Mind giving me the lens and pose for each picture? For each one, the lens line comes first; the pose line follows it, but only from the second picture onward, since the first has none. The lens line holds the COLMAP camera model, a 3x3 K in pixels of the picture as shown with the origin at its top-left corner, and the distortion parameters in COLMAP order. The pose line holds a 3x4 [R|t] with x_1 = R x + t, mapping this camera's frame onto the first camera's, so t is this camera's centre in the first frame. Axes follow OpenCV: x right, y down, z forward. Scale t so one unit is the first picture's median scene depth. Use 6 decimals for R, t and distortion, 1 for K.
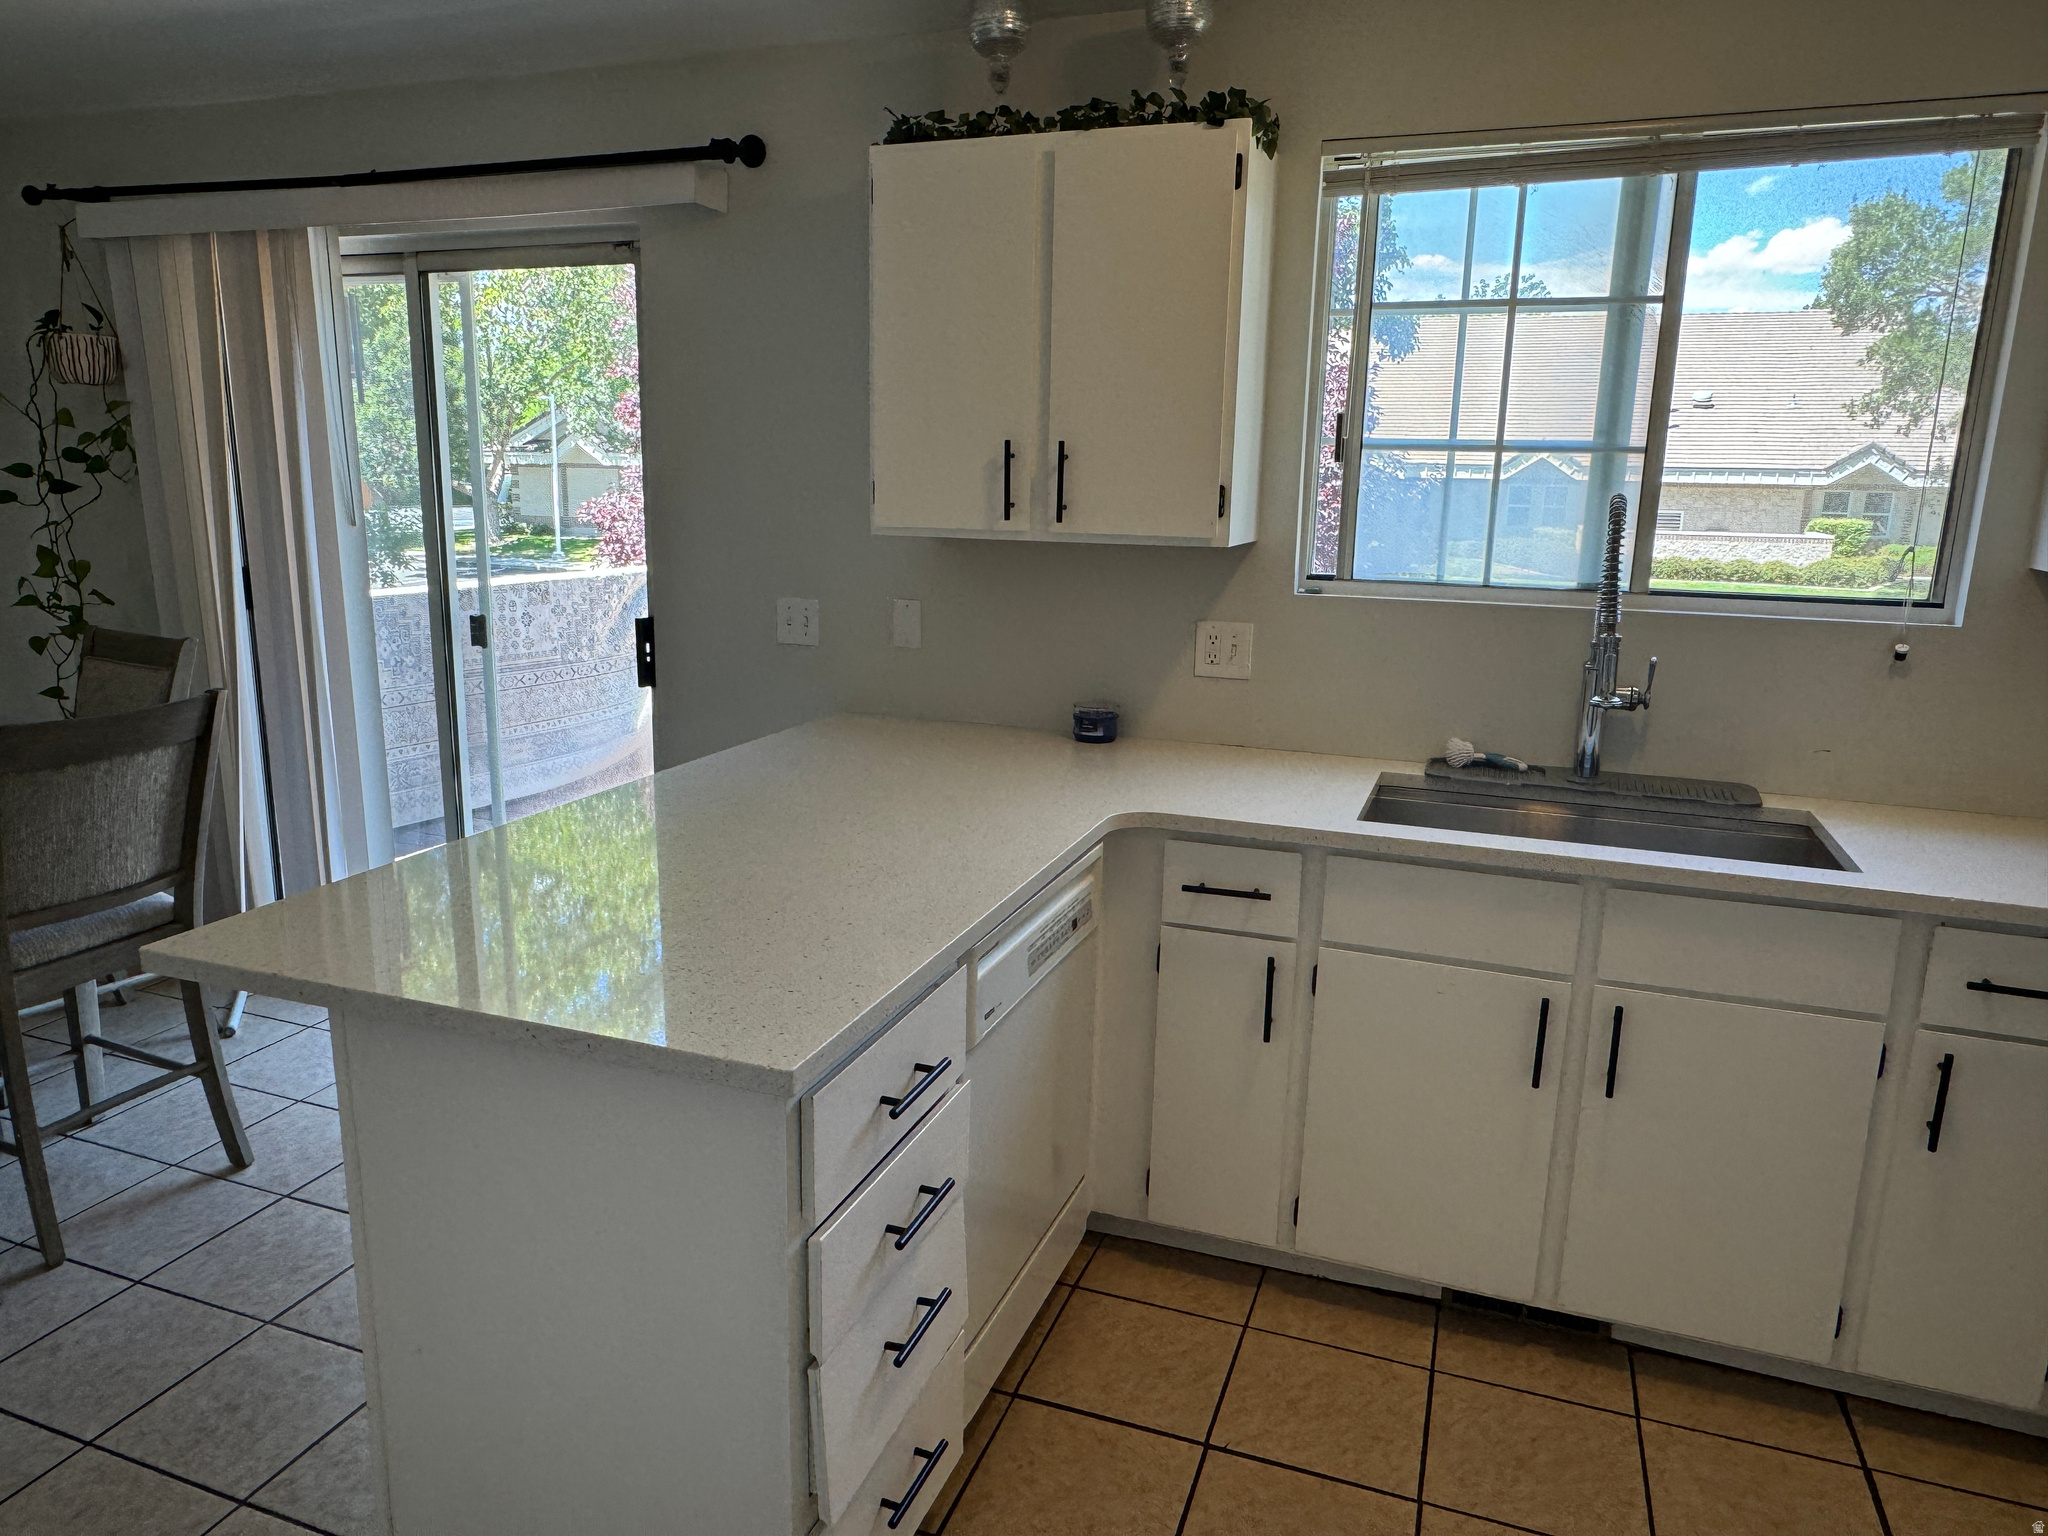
lens RADIAL K [[1356.7, 0, 1026.3], [0, 1356.7, 759.9], [0, 0, 1]] dist [-0.014996, 0.017016]
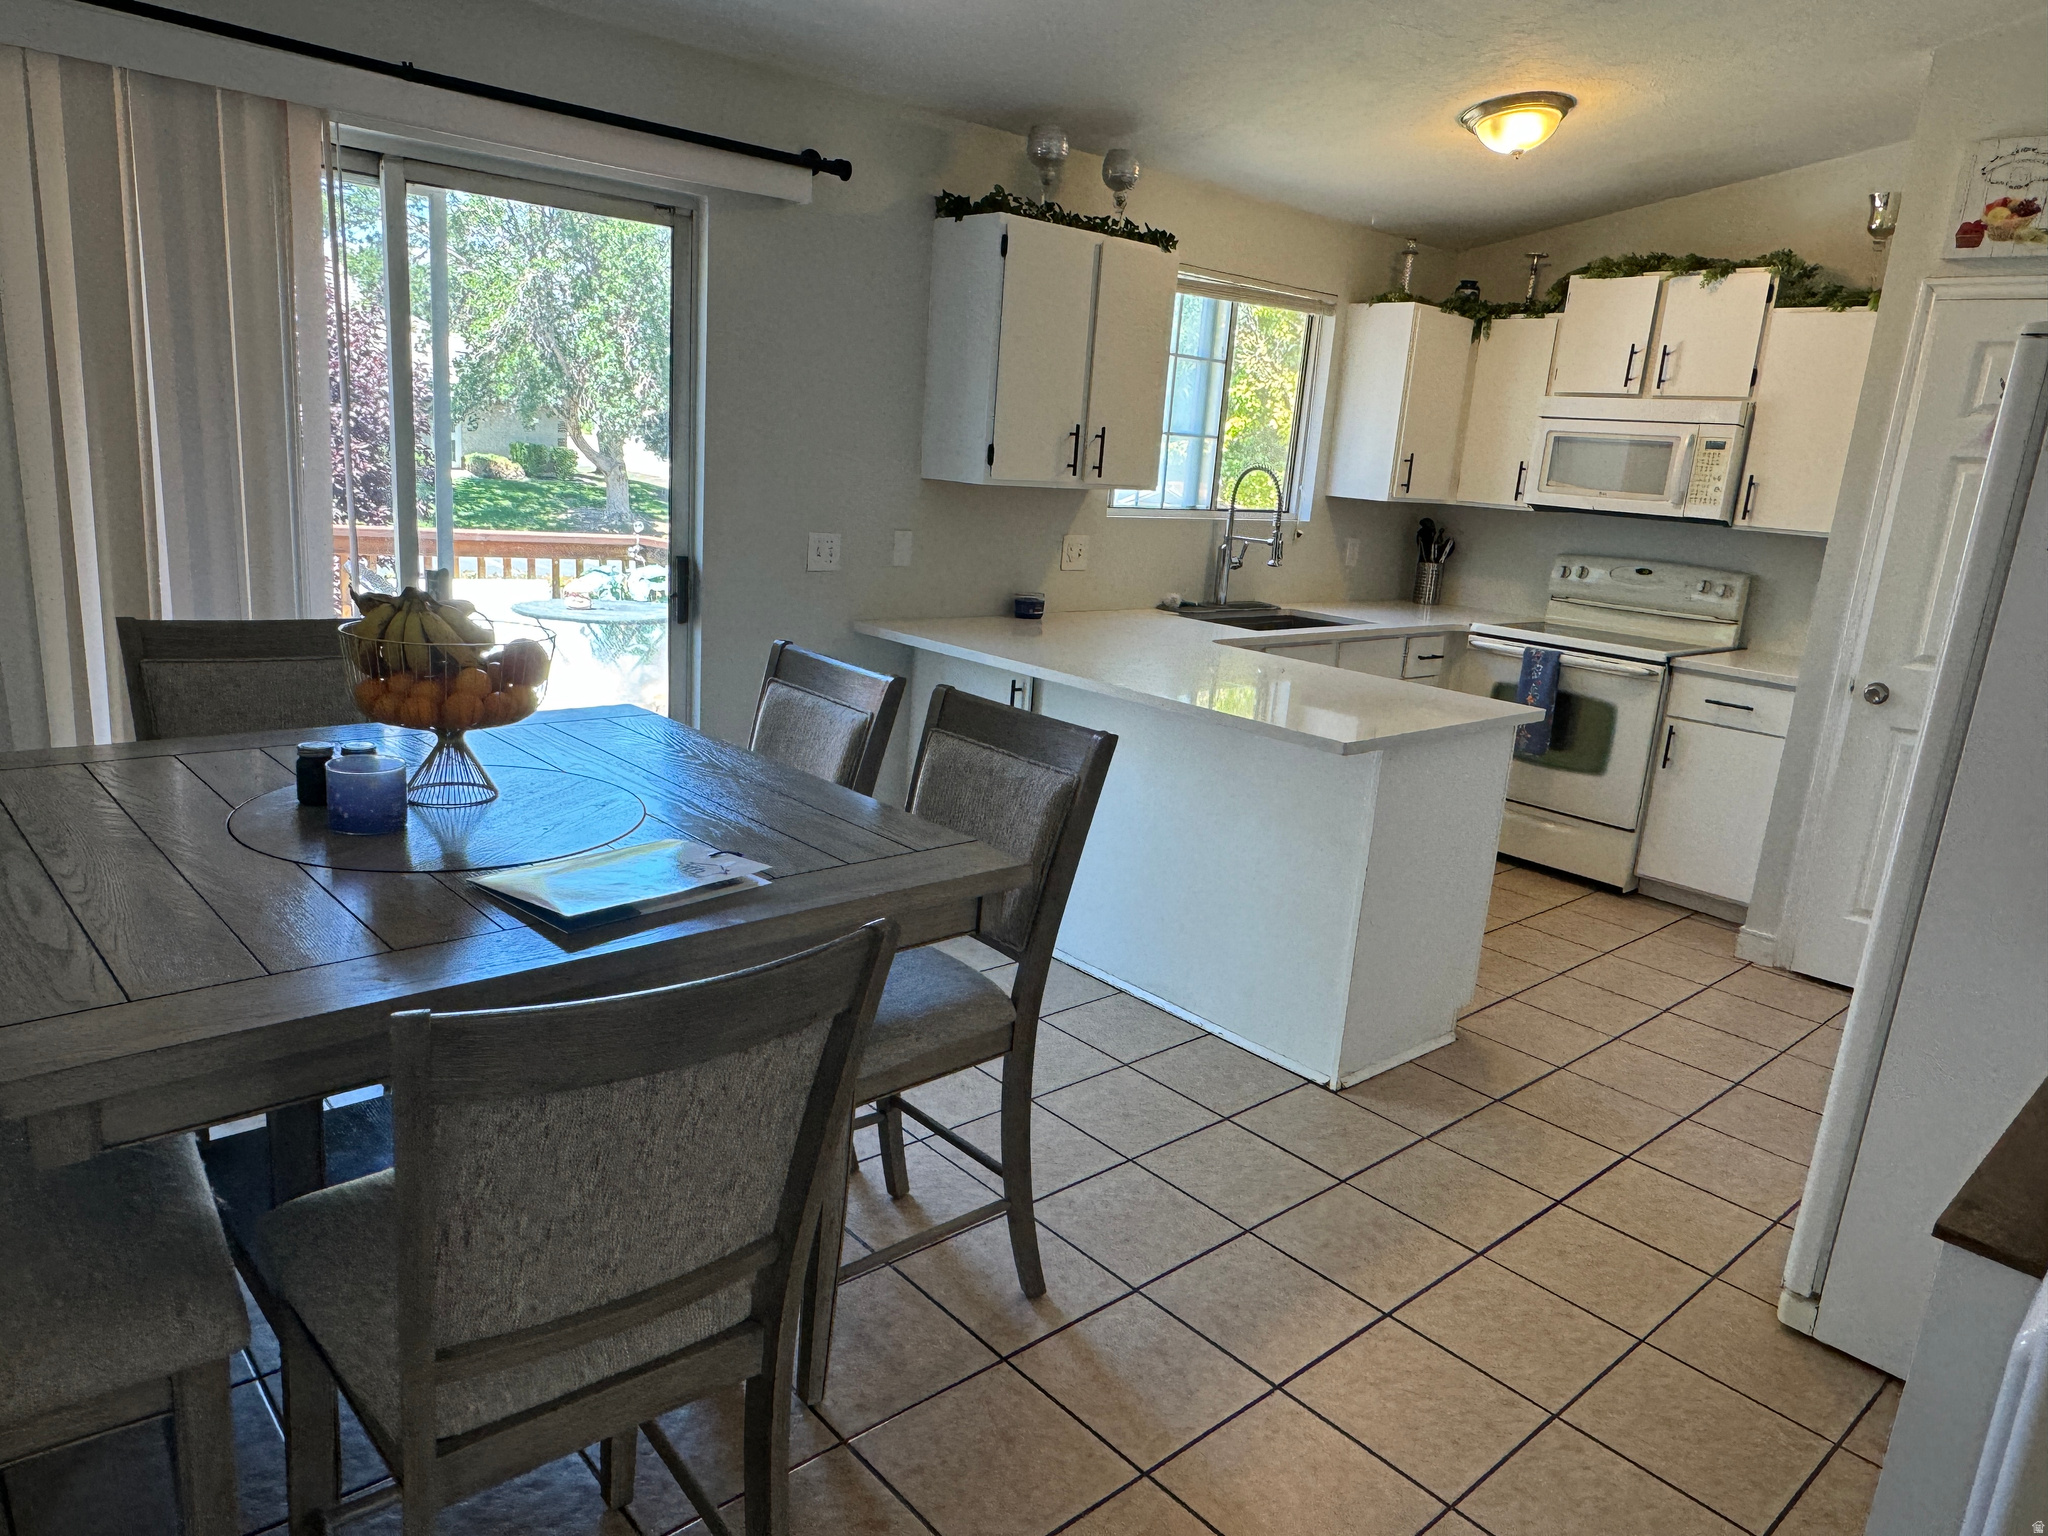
lens RADIAL K [[1356.7, 0, 1017.9], [0, 1356.7, 764.7], [0, 0, 1]] dist [-0.014996, 0.017016]
pose [[0.460166, -0.193506, 0.866489, -1.320234], [0.126720, 0.980282, 0.151622, -0.086190], [-0.878743, 0.040030, 0.475613, 0.295728]]
